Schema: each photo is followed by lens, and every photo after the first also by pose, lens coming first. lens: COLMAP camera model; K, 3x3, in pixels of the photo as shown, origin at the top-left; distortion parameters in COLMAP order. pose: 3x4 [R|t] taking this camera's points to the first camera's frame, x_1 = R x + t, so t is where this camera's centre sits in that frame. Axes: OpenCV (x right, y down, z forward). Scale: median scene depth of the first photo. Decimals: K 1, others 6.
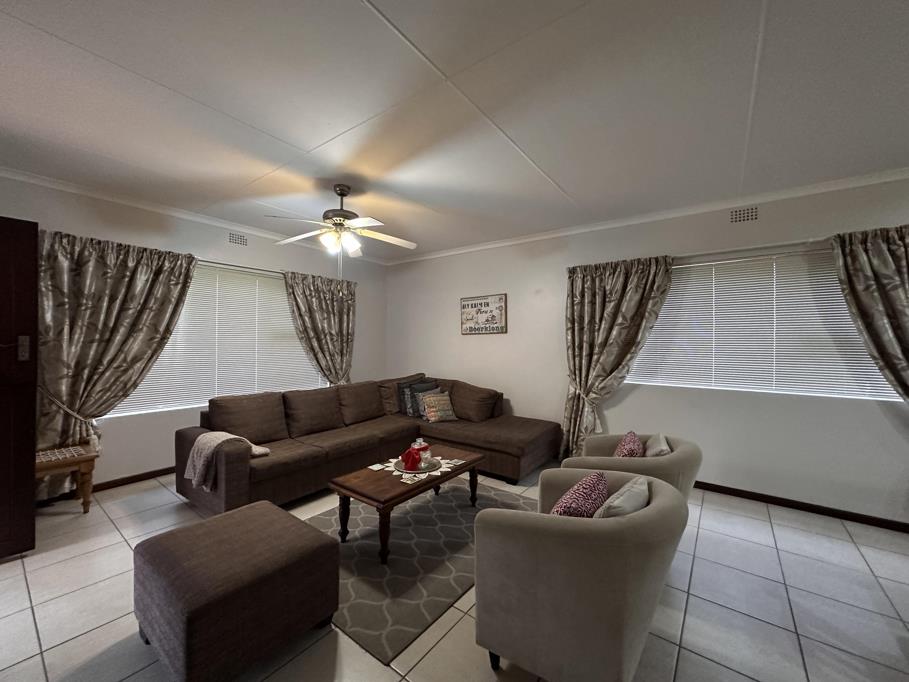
lens RADIAL K [[362.3, 0, 454.5], [0, 362.3, 341.0], [0, 0, 1]] dist [-0.001729, 0.000245]
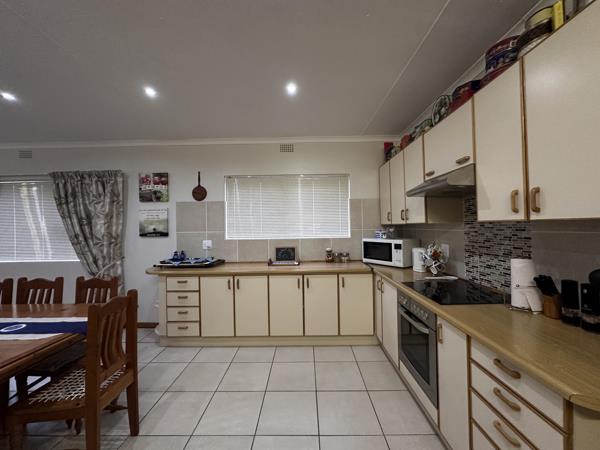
lens RADIAL K [[239.2, 0, 300.0], [0, 239.2, 225.0], [0, 0, 1]] dist [-0.001729, 0.000245]
pose [[0.809545, -0.020706, 0.586692, 1.032662], [0.024349, 0.999702, 0.001684, -0.000090], [-0.586552, 0.012922, 0.809808, -0.532083]]
